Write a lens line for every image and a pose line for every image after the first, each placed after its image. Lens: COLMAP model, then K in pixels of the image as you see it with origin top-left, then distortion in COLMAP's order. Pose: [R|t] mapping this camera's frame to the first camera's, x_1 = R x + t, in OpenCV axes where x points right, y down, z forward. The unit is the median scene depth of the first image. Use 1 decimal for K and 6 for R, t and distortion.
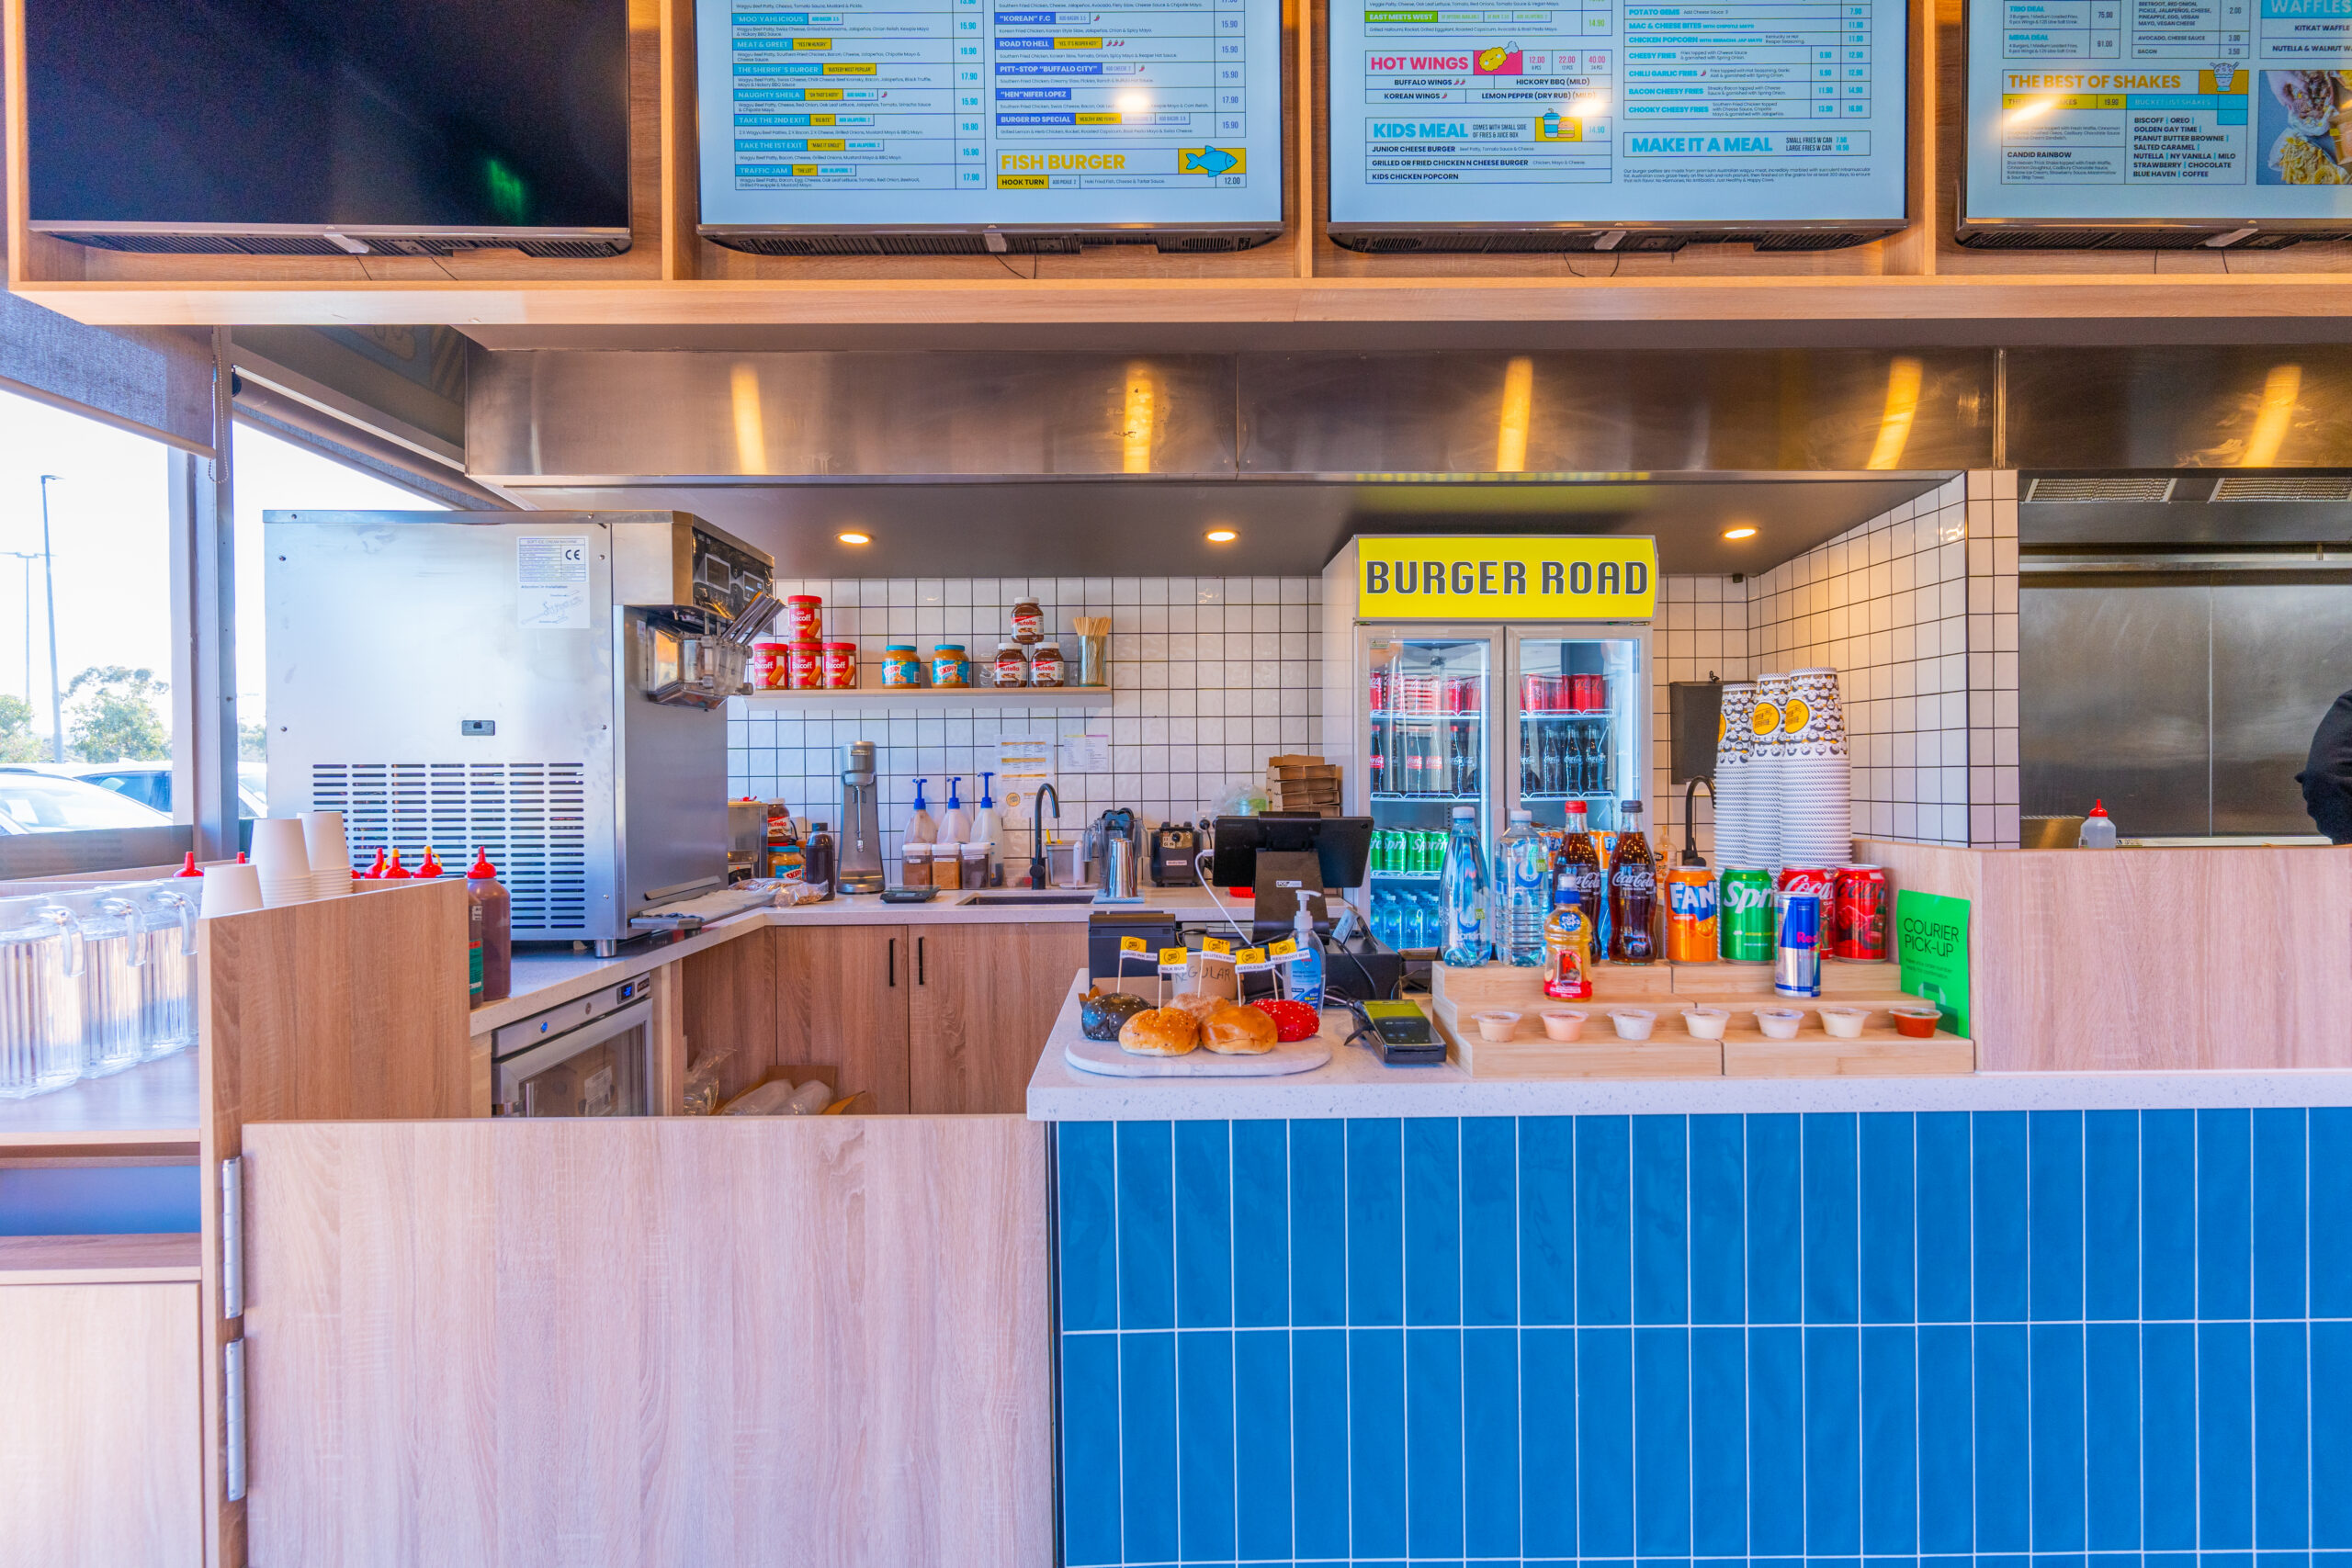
lens RADIAL K [[1129.1, 0, 1176.0], [0, 1129.1, 784.0], [0, 0, 1]] dist [-0.000015, 0.000119]
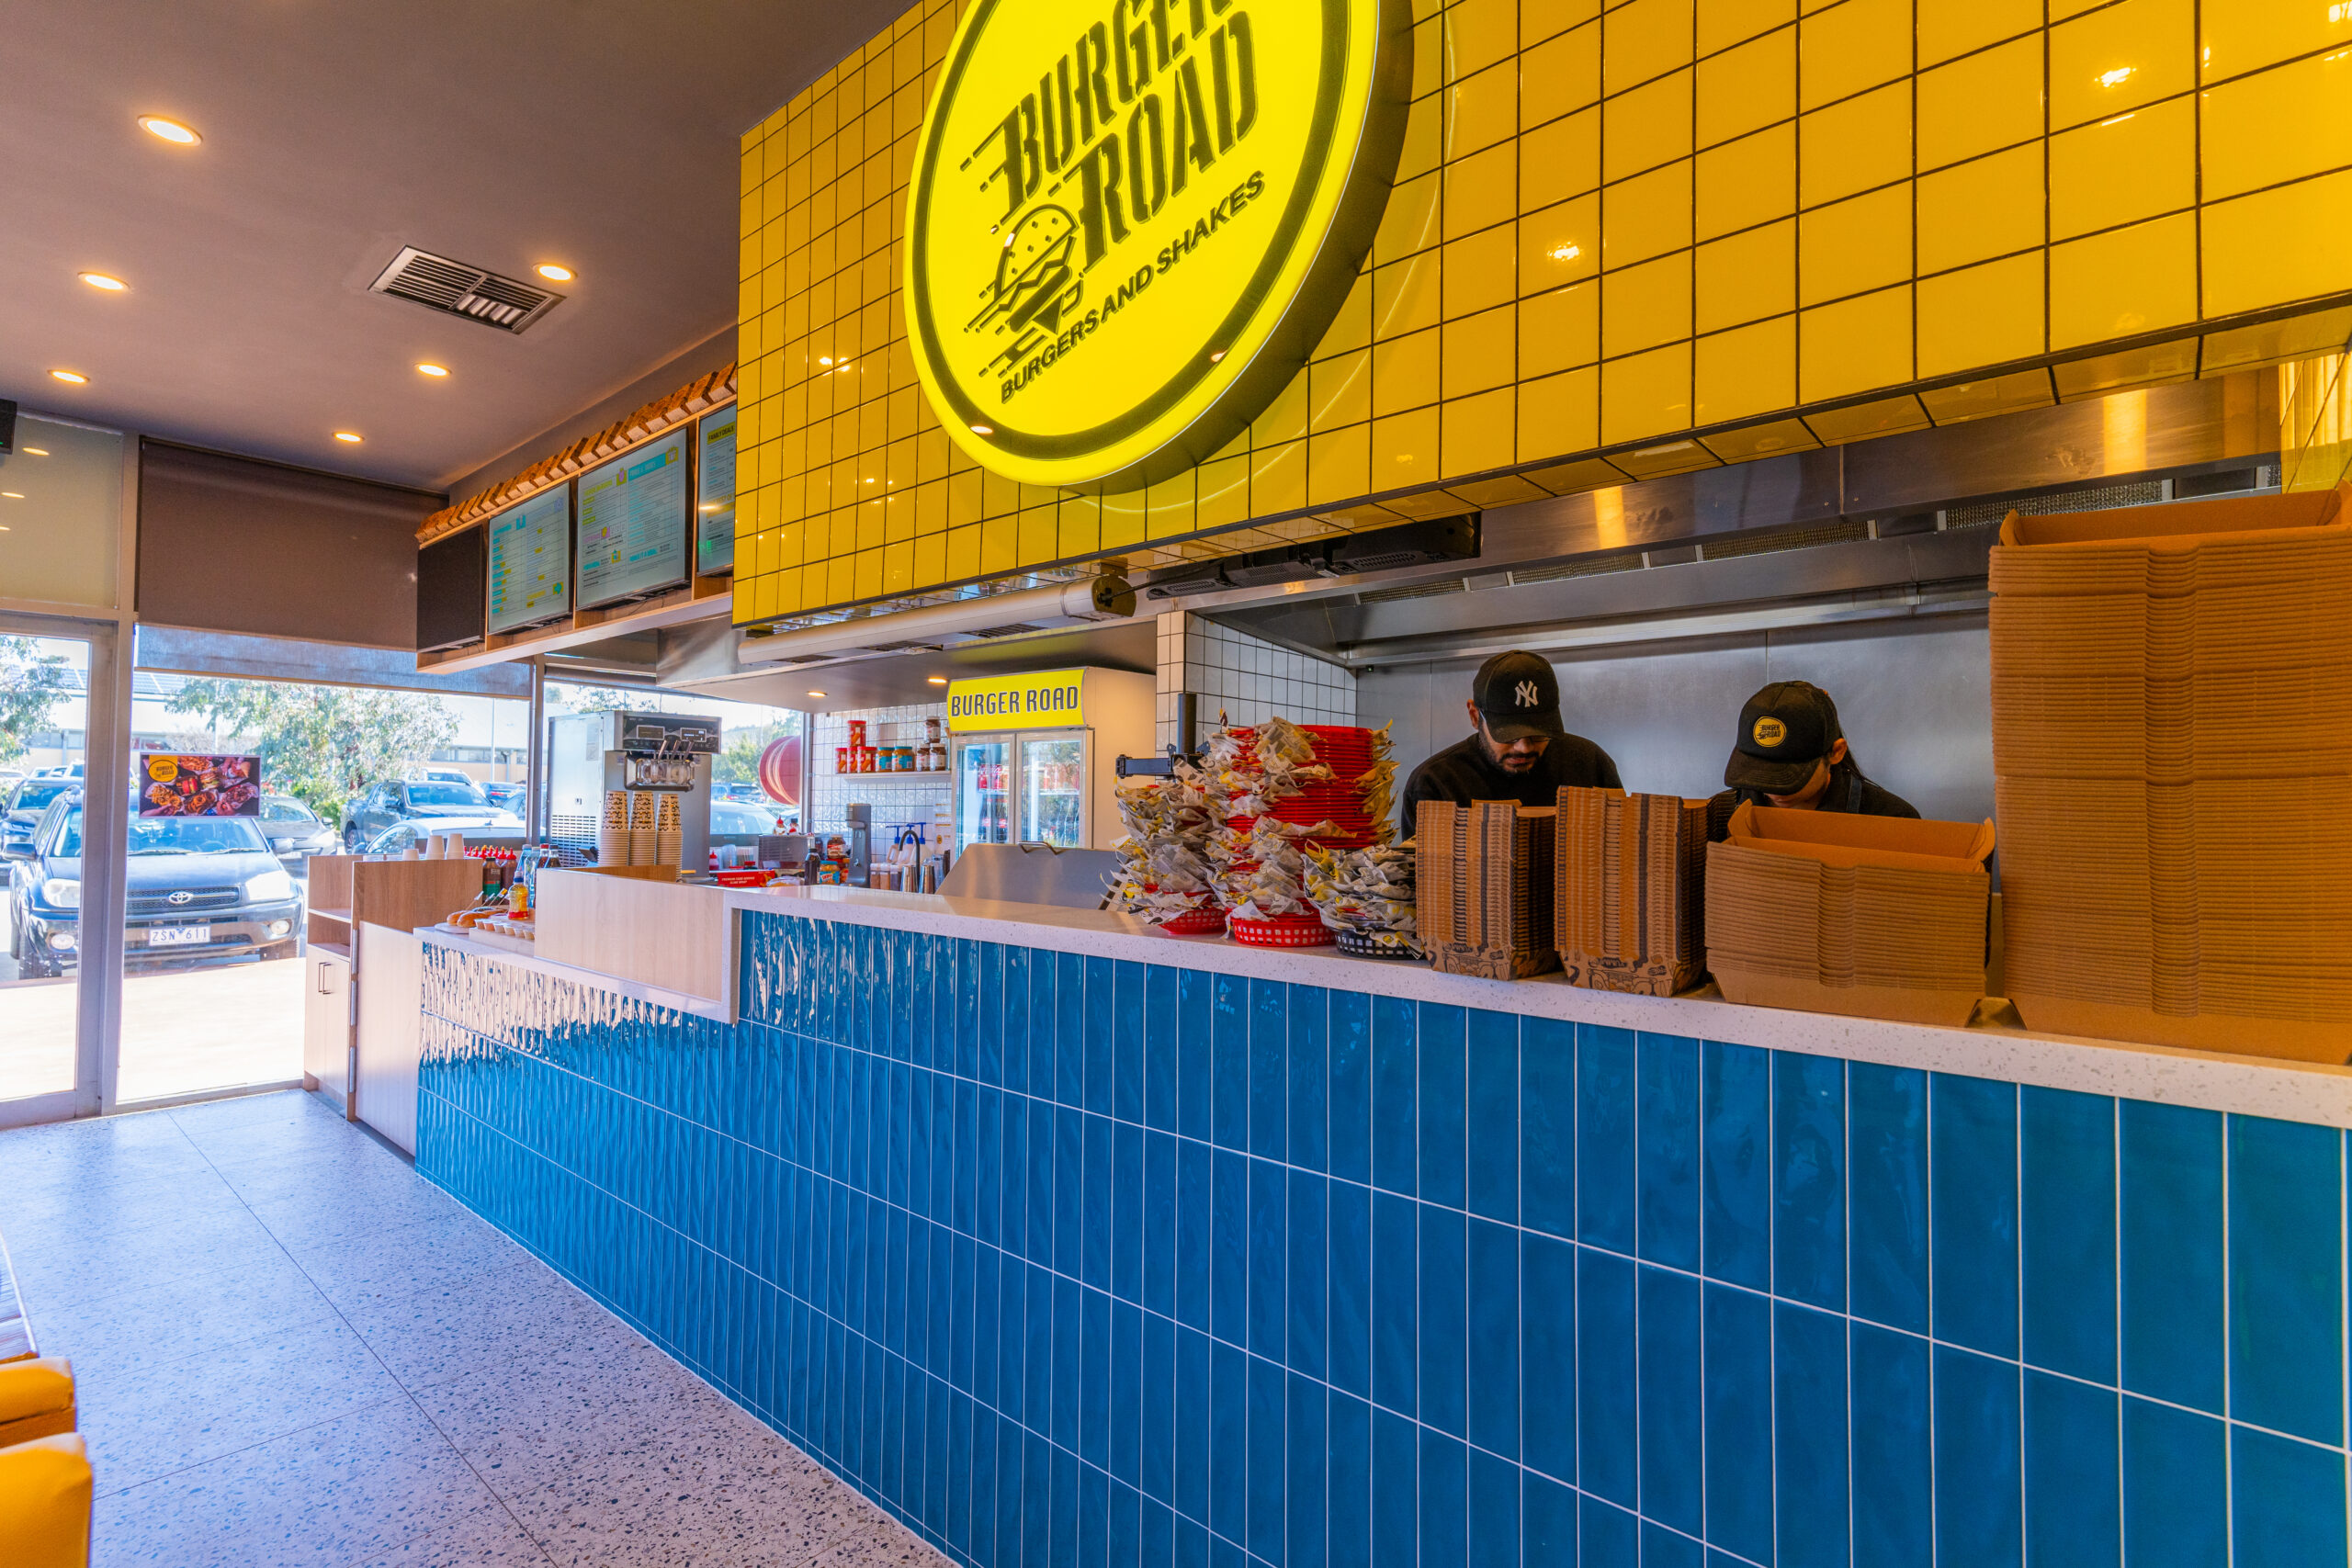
lens RADIAL K [[1129.1, 0, 1176.0], [0, 1129.1, 784.0], [0, 0, 1]] dist [-0.000015, 0.000119]
pose [[0.747759, -0.000876, -0.663970, 1.472486], [-0.019704, 0.999529, -0.023510, -0.040548], [0.663678, 0.030662, 0.747389, 0.011553]]
